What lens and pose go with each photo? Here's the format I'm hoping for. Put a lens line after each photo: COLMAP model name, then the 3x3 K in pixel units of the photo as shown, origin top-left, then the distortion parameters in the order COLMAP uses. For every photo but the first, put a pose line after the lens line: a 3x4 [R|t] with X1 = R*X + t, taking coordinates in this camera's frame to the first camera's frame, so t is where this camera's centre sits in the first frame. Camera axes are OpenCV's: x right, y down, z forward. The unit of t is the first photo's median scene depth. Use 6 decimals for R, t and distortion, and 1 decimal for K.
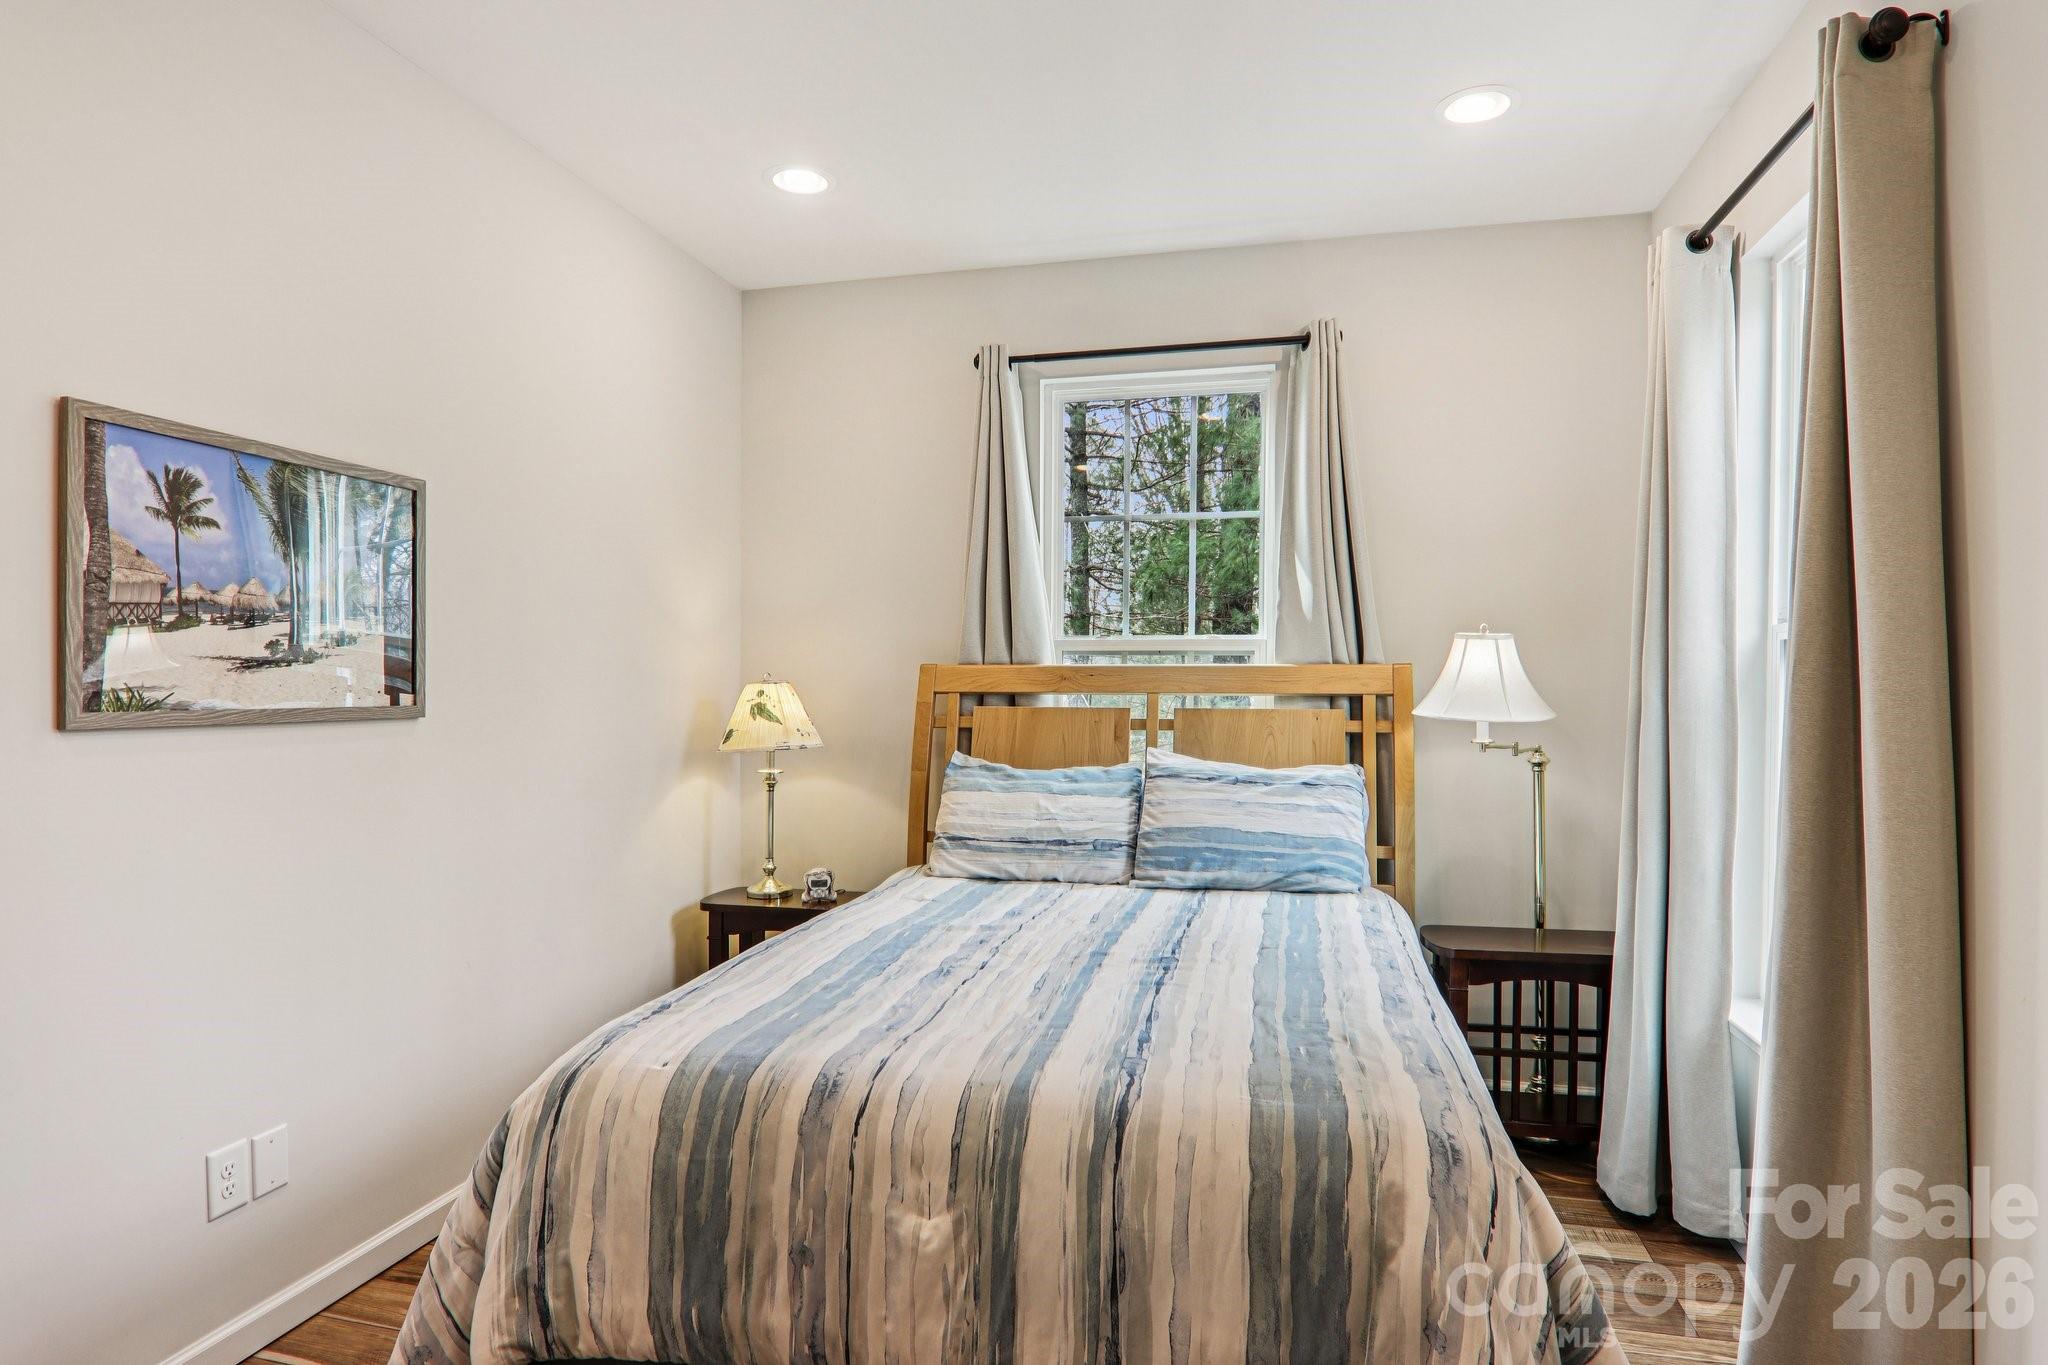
lens RADIAL K [[1145.7, 0, 1028.3], [0, 1145.7, 680.9], [0, 0, 1]] dist [0.002906, -0.019168]
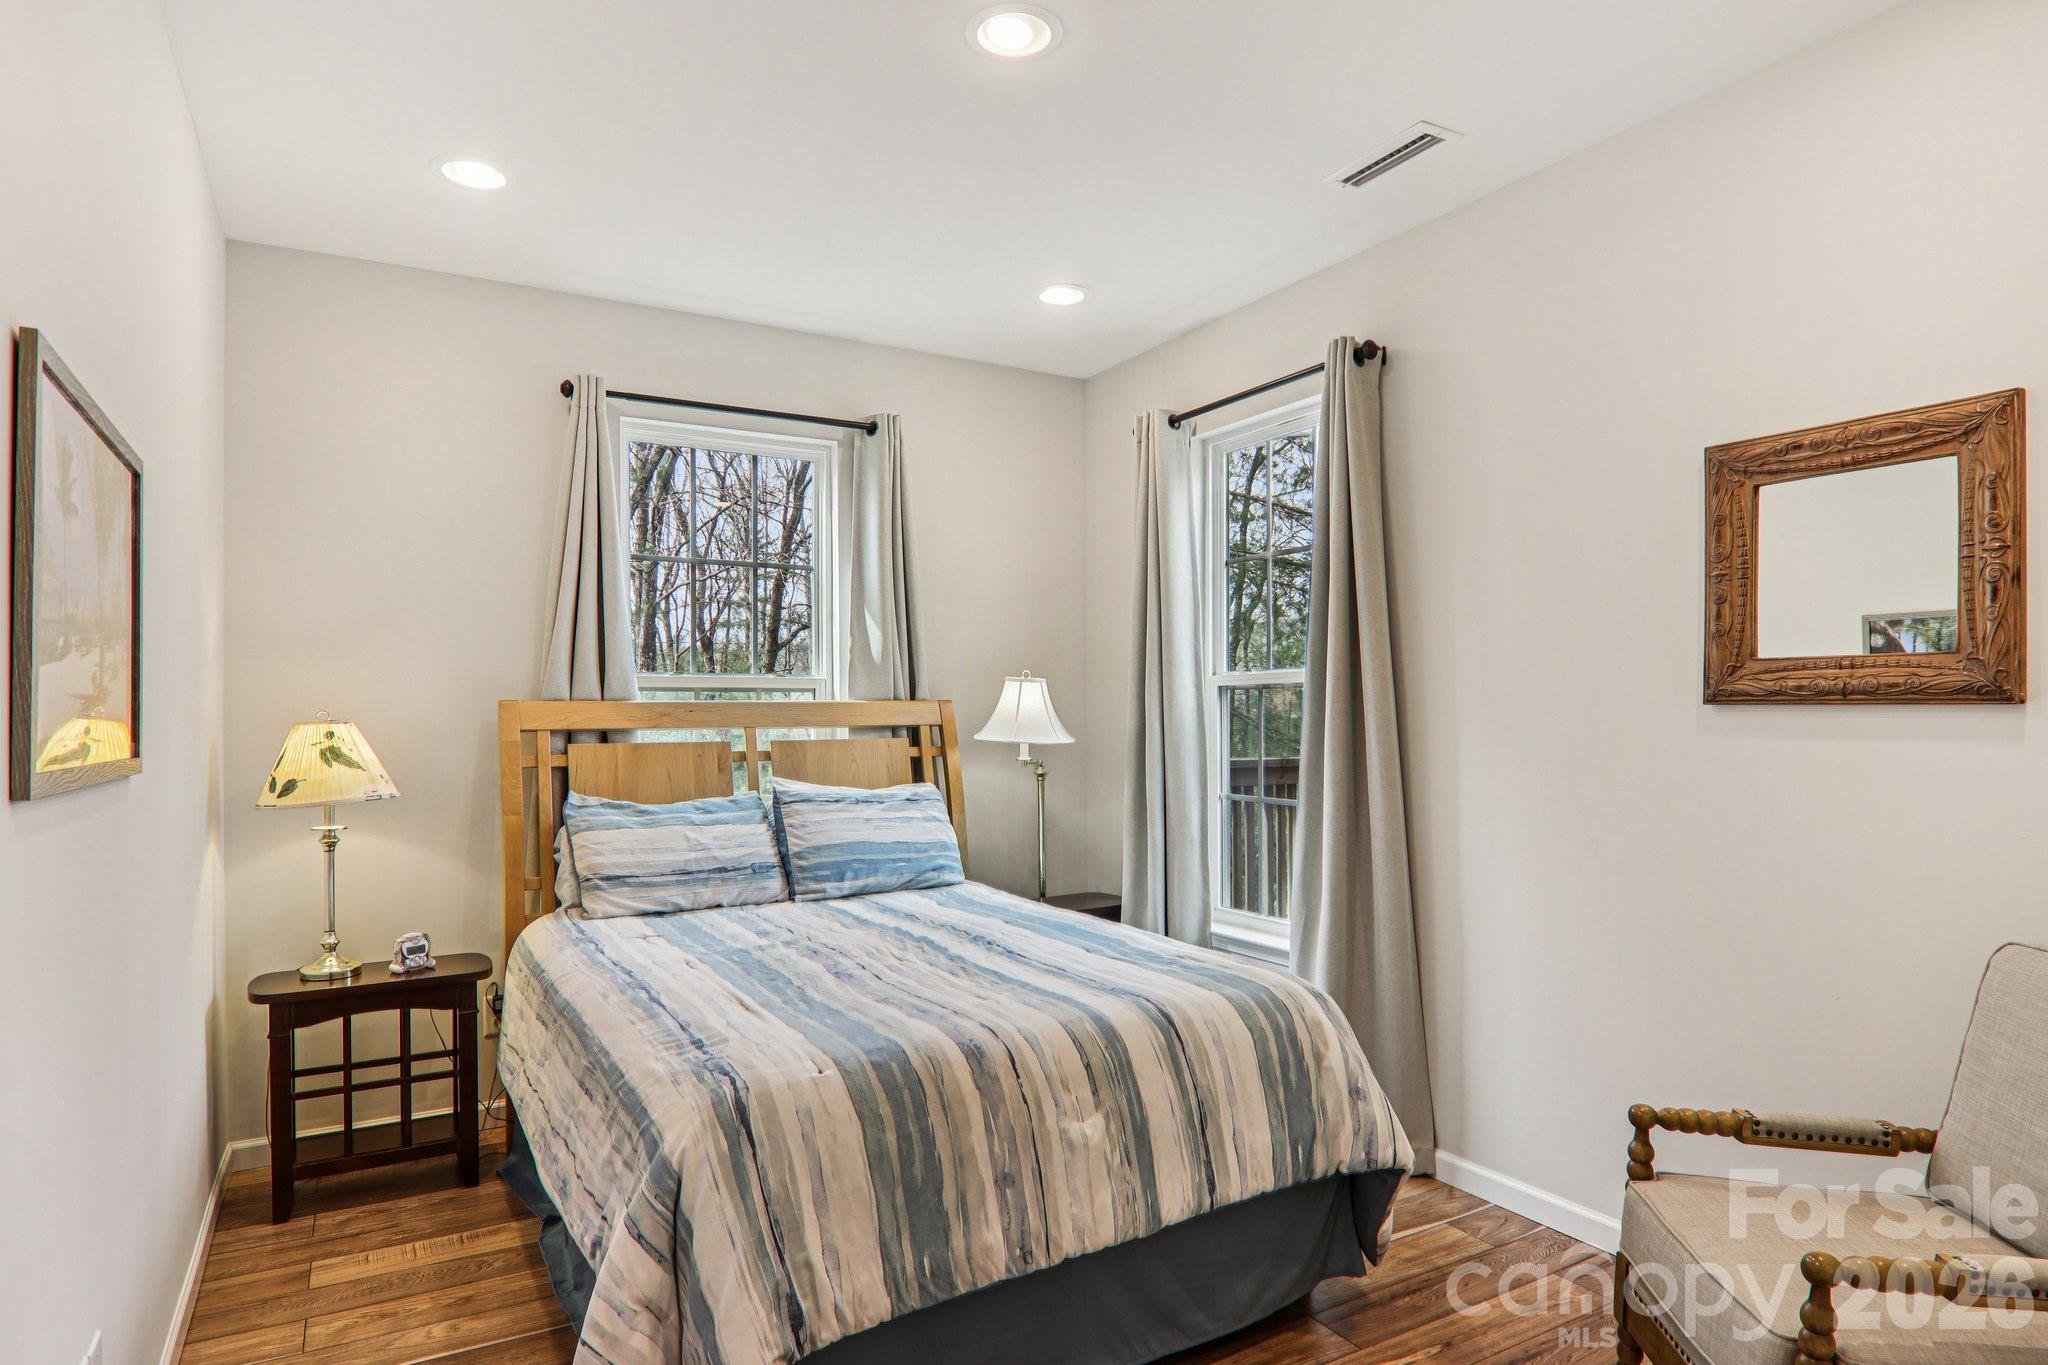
lens RADIAL K [[1161.4, 0, 1020.2], [0, 1161.4, 692.6], [0, 0, 1]] dist [0.005983, -0.019846]
pose [[0.716160, 0.004937, 0.697919, -0.525251], [0.007615, 0.999860, -0.014887, -0.004455], [-0.697895, 0.015977, 0.716022, 0.037552]]
